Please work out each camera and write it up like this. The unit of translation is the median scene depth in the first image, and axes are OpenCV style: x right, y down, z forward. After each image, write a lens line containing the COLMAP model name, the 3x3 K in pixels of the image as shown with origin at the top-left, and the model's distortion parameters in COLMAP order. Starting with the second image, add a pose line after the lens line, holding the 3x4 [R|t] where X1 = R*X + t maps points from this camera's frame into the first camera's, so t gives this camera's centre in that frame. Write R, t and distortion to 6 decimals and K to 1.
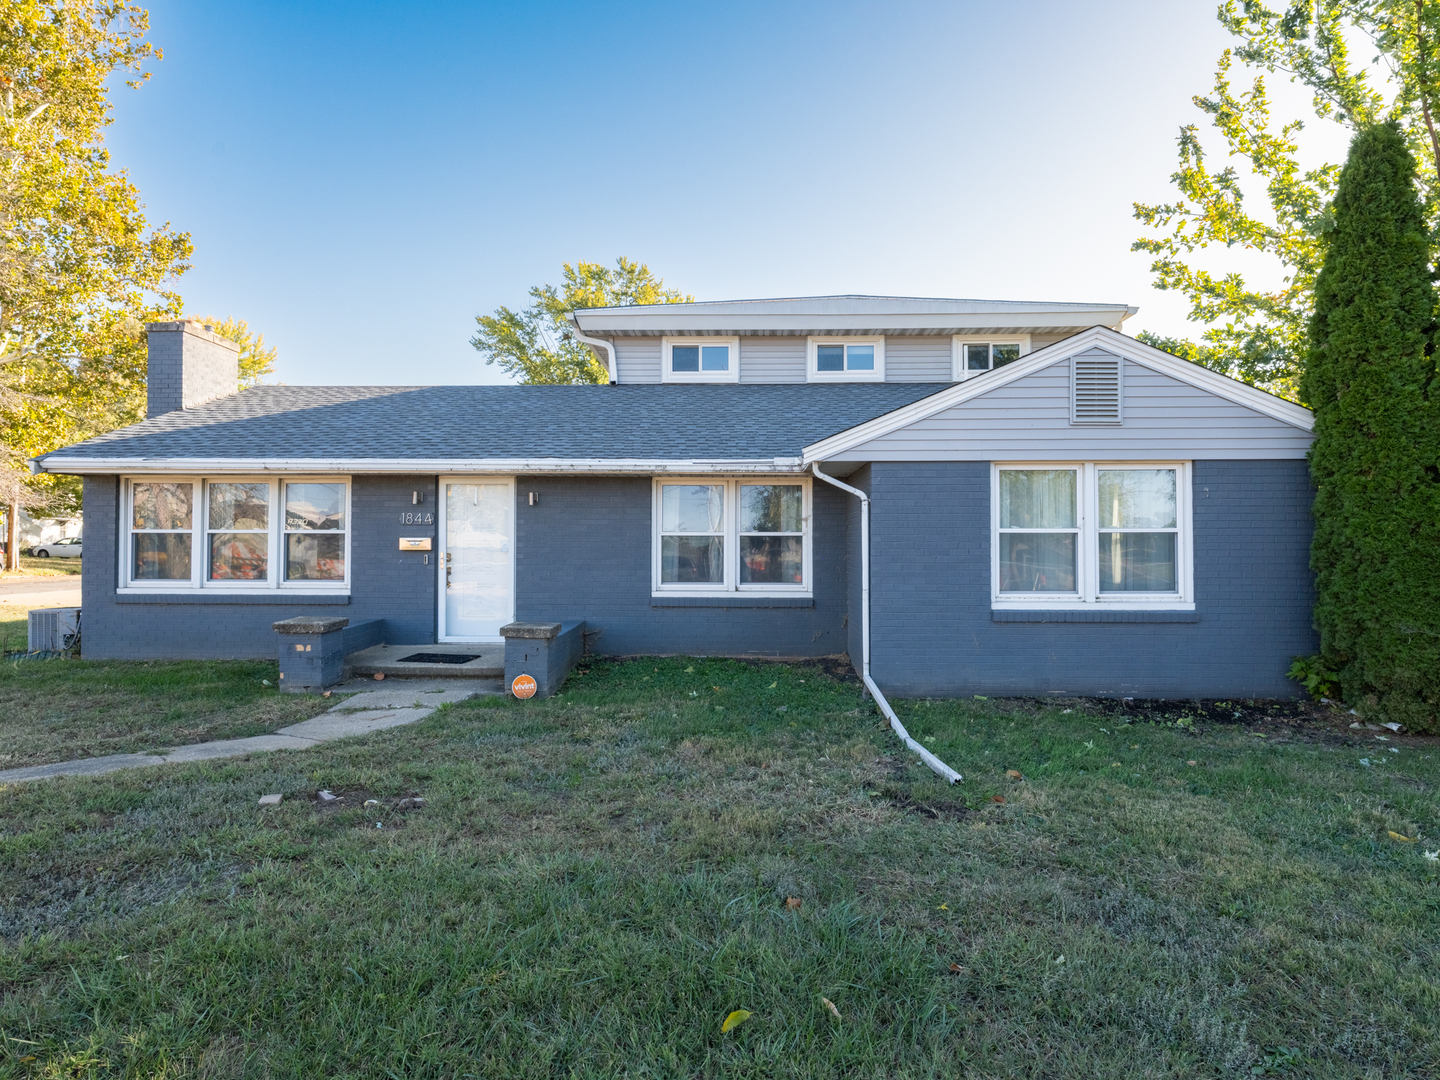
lens RADIAL K [[716.4, 0, 719.9], [0, 716.4, 536.7], [0, 0, 1]] dist [-0.021366, -0.000577]
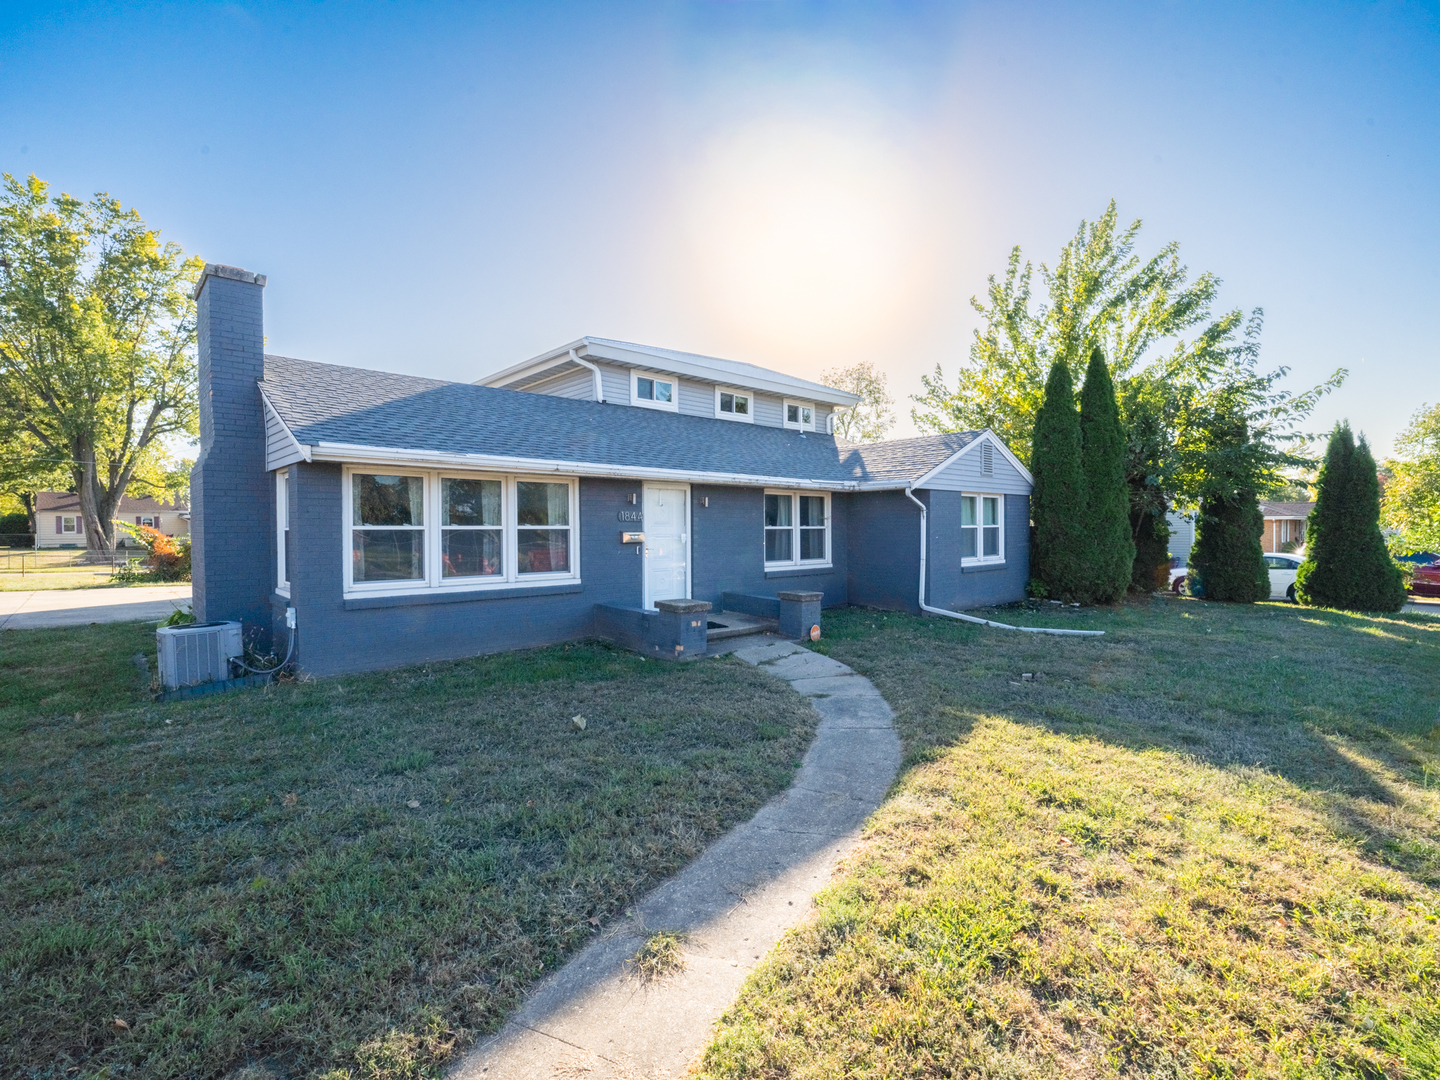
lens RADIAL K [[669.7, 0, 722.3], [0, 669.7, 537.1], [0, 0, 1]] dist [0.000754, -0.000423]
pose [[0.721857, -0.014502, 0.691891, -1.086253], [0.006420, 0.999878, 0.014260, -0.005167], [-0.692013, -0.005852, 0.721861, 0.074457]]
